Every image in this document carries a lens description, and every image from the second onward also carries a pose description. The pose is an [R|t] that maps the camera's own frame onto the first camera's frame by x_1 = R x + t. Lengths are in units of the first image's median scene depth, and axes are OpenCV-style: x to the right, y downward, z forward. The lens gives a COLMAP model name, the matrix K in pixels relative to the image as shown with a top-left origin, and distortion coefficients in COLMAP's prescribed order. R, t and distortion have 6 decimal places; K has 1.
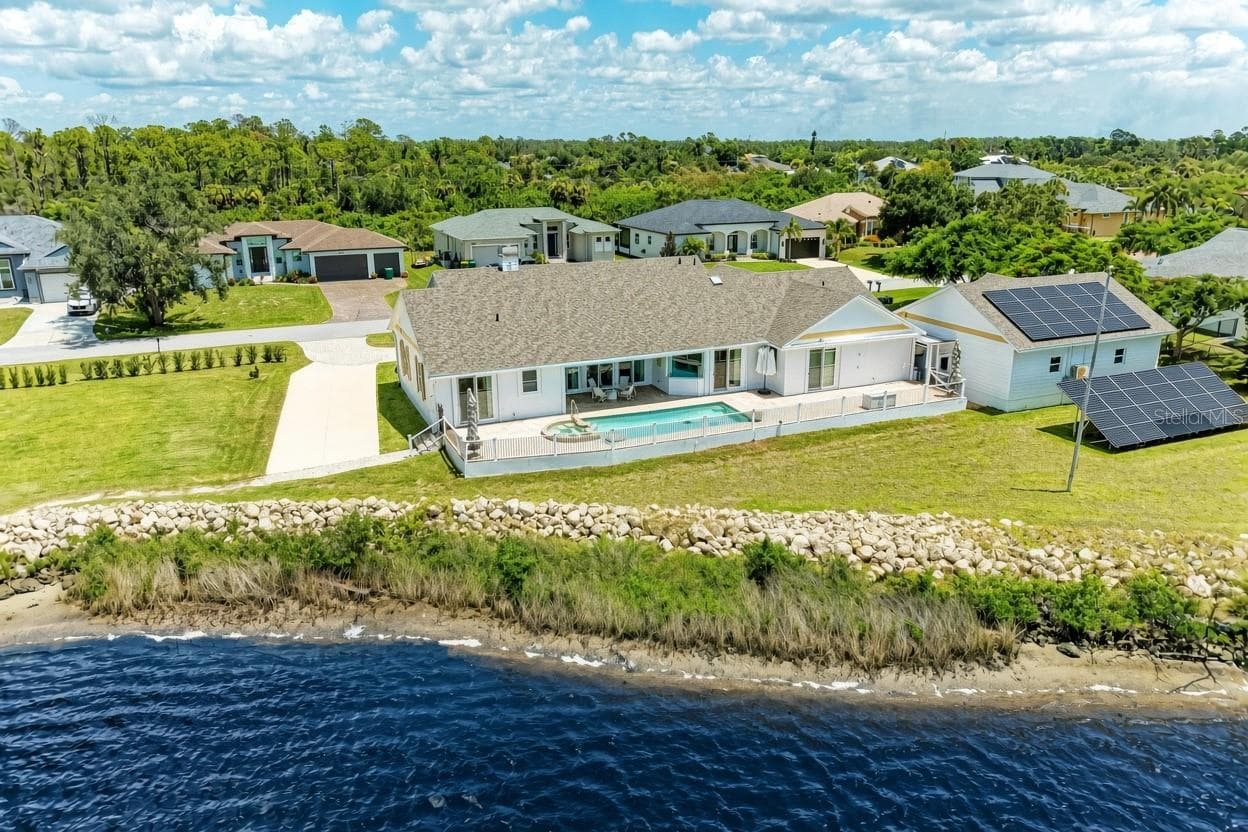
lens RADIAL K [[893.4, 0, 624.0], [0, 893.4, 416.0], [0, 0, 1]] dist [-0.049603, 0.050157]
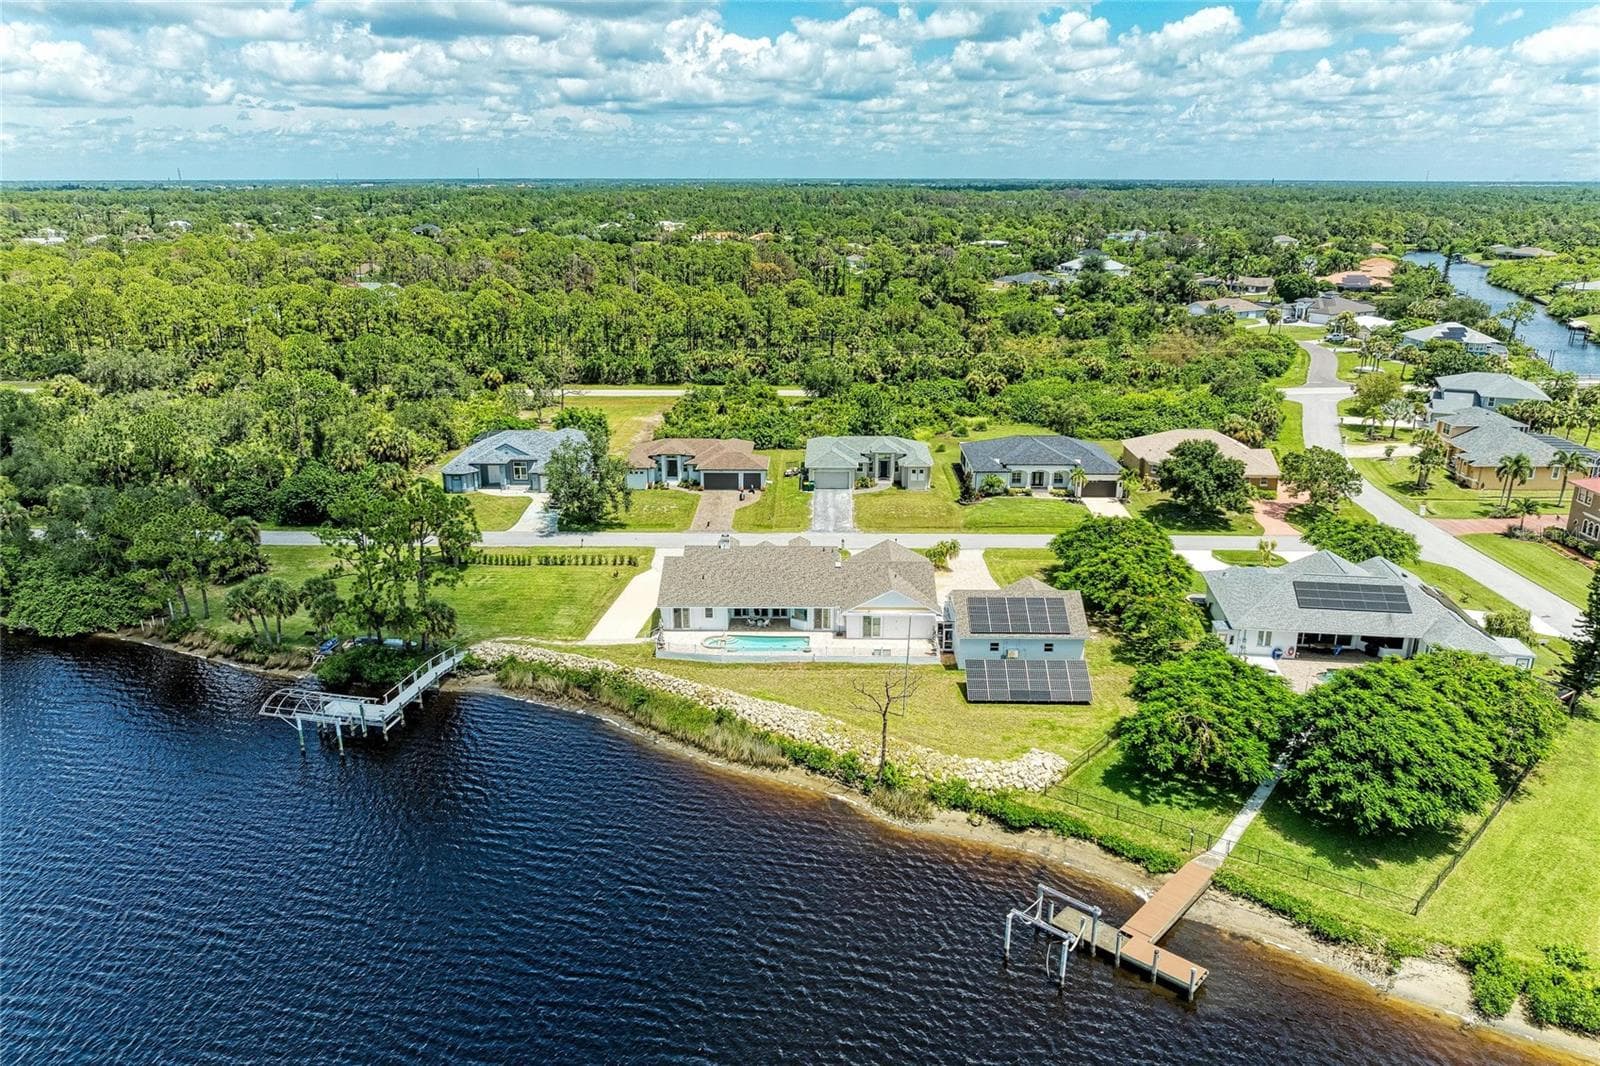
lens RADIAL K [[1145.4, 0, 800.0], [0, 1145.4, 533.0], [0, 0, 1]] dist [-0.049603, 0.050157]
pose [[0.909541, 0.128677, -0.395192, 1.073232], [-0.122712, 0.991618, 0.040452, -0.345644], [0.397085, 0.011702, 0.917707, -1.283072]]
